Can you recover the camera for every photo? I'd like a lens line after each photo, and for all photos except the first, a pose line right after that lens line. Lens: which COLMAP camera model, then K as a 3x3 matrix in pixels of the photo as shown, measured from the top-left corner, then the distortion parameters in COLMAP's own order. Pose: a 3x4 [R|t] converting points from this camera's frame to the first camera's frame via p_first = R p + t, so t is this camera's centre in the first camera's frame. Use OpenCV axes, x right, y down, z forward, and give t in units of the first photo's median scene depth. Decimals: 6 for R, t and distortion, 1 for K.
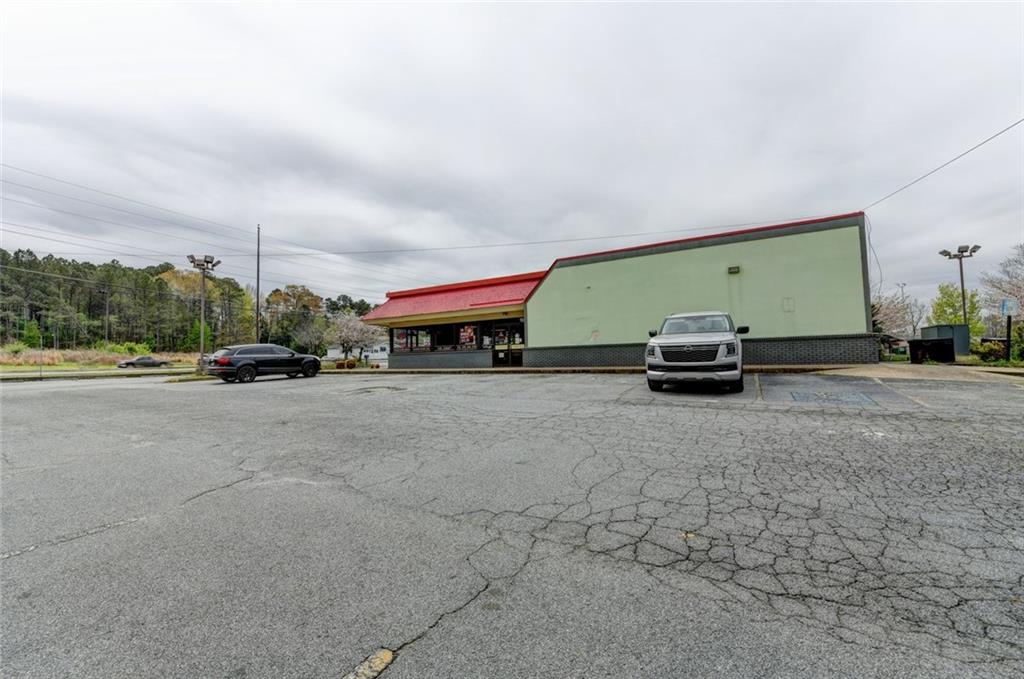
lens RADIAL K [[408.0, 0, 510.8], [0, 408.0, 324.9], [0, 0, 1]] dist [0.000154, -0.000095]
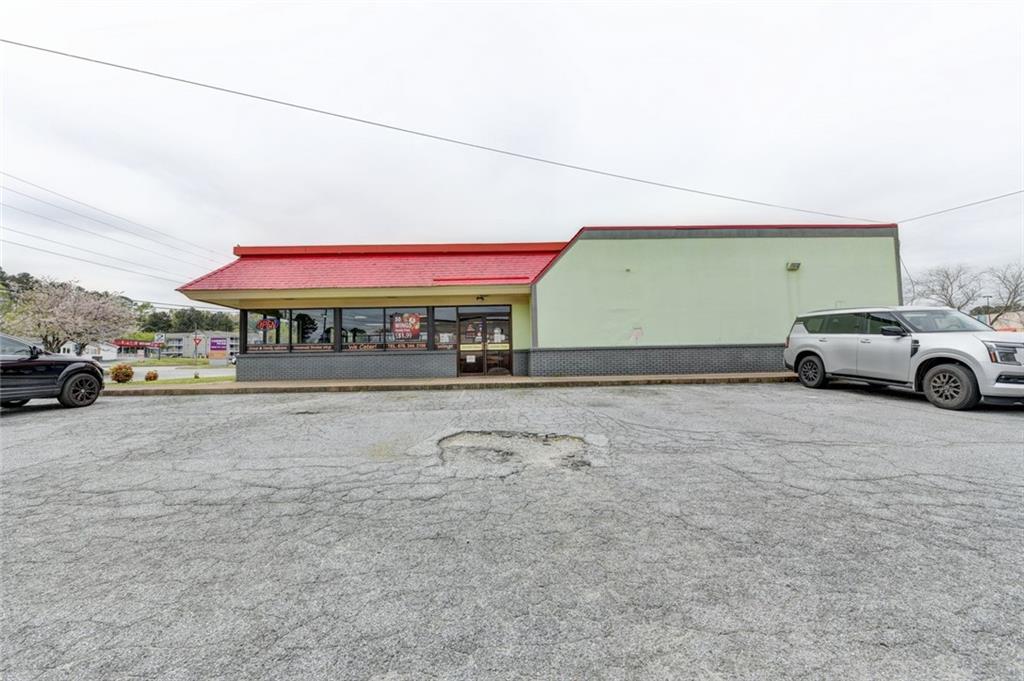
lens RADIAL K [[408.0, 0, 510.8], [0, 408.0, 325.9], [0, 0, 1]] dist [0.000154, -0.000095]
pose [[0.854077, 0.051076, 0.517633, -0.325294], [-0.045161, 0.998691, -0.024029, 0.033512], [-0.518182, -0.002854, 0.855266, 0.394791]]
